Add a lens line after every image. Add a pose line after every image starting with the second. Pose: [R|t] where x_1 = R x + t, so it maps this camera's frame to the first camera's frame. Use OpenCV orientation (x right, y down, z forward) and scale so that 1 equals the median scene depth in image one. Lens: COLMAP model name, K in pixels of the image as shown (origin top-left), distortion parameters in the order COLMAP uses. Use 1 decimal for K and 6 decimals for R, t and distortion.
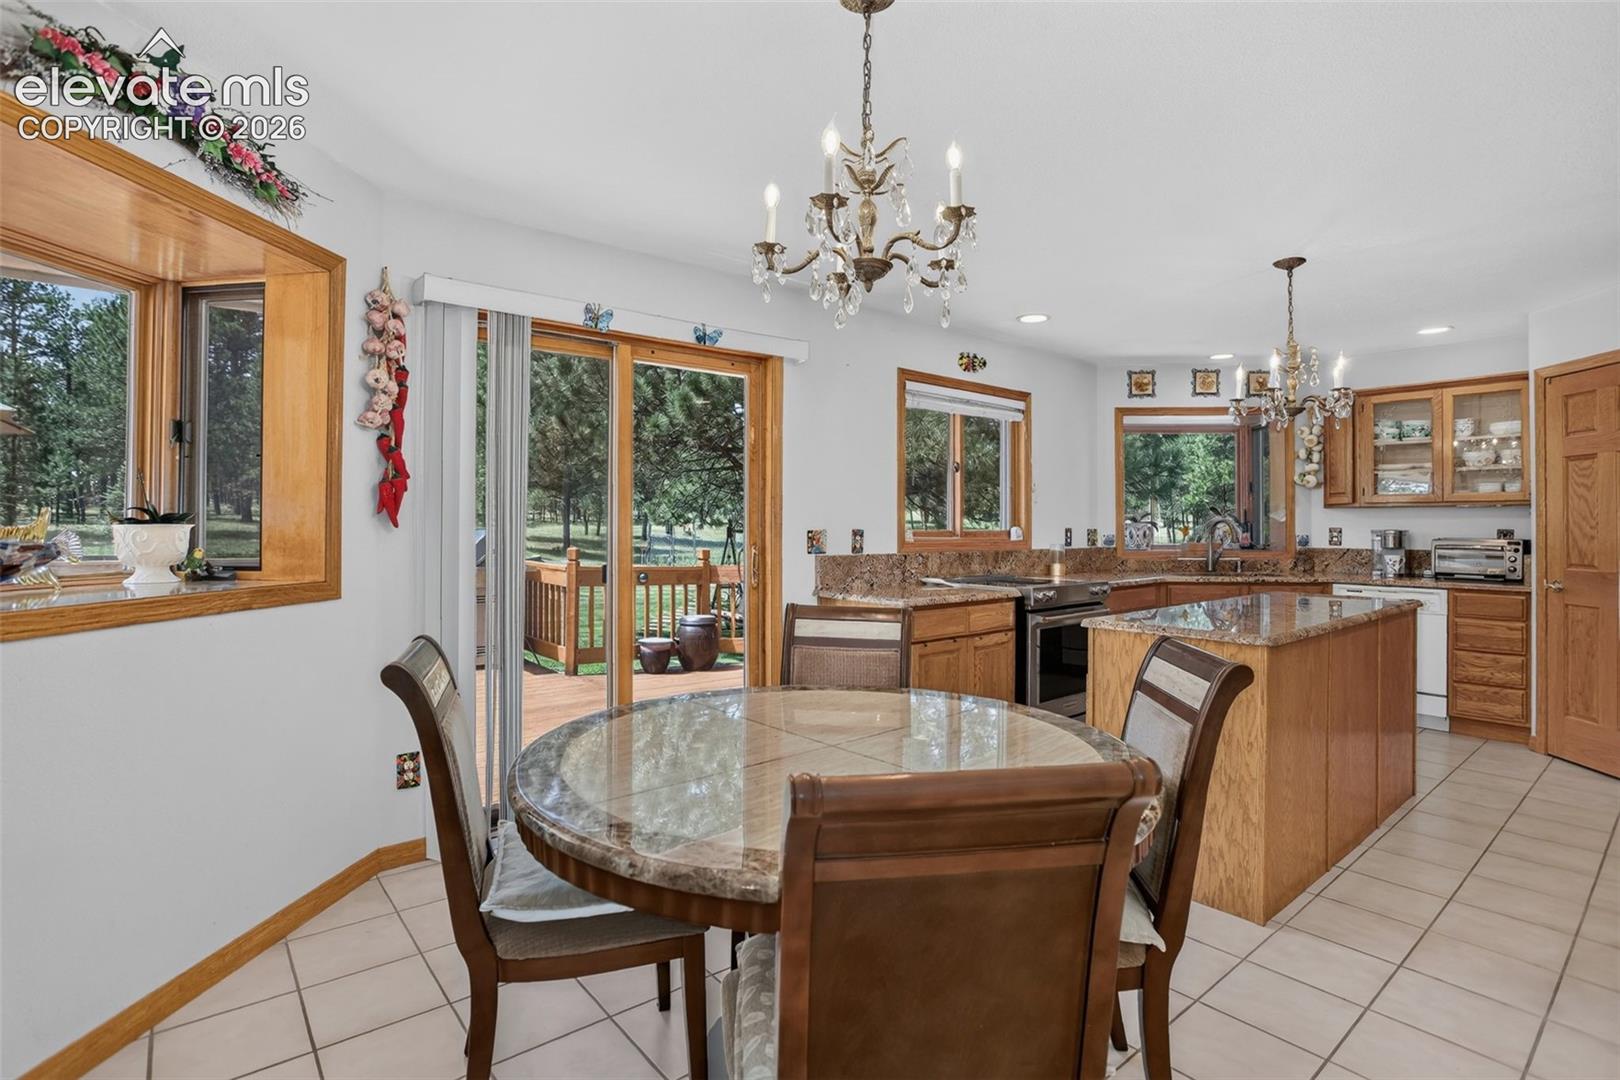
lens RADIAL K [[806.7, 0, 795.0], [0, 806.7, 522.9], [0, 0, 1]] dist [-0.037654, 0.029006]
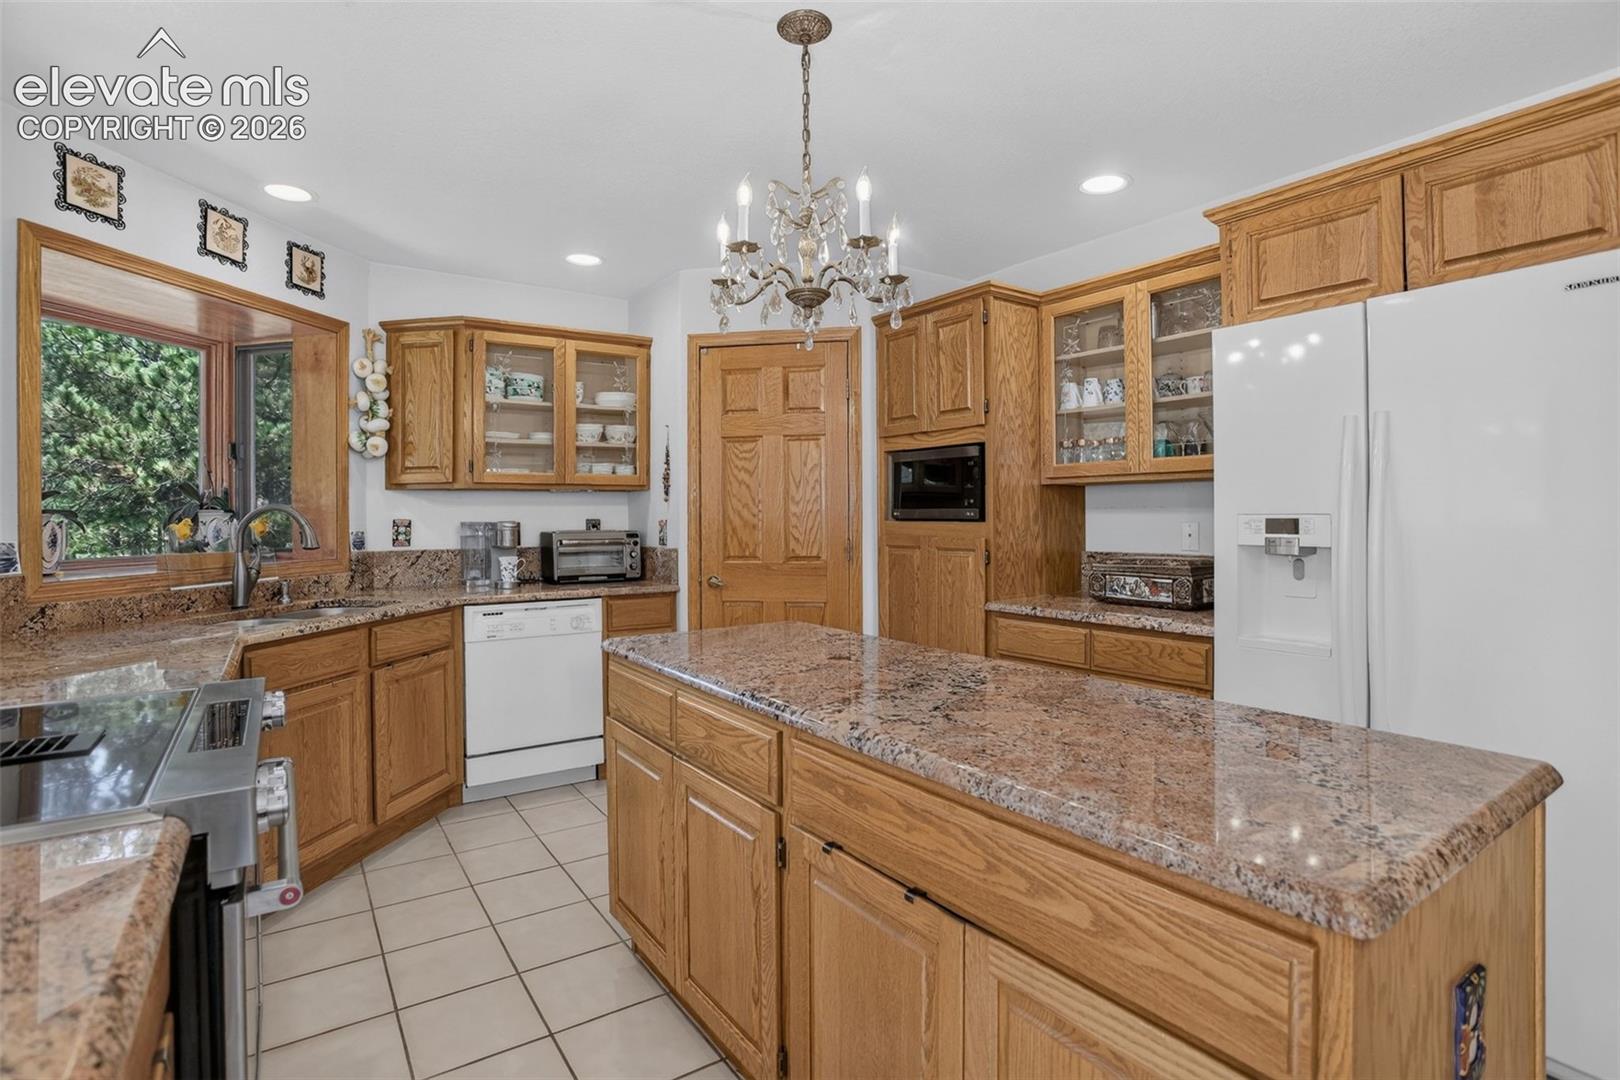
lens RADIAL K [[806.7, 0, 795.0], [0, 806.7, 522.9], [0, 0, 1]] dist [-0.037654, 0.029006]
pose [[0.120988, -0.008158, 0.992620, 0.058899], [0.004606, 0.999960, 0.007657, 0.005620], [-0.992643, 0.003645, 0.121021, 0.647708]]
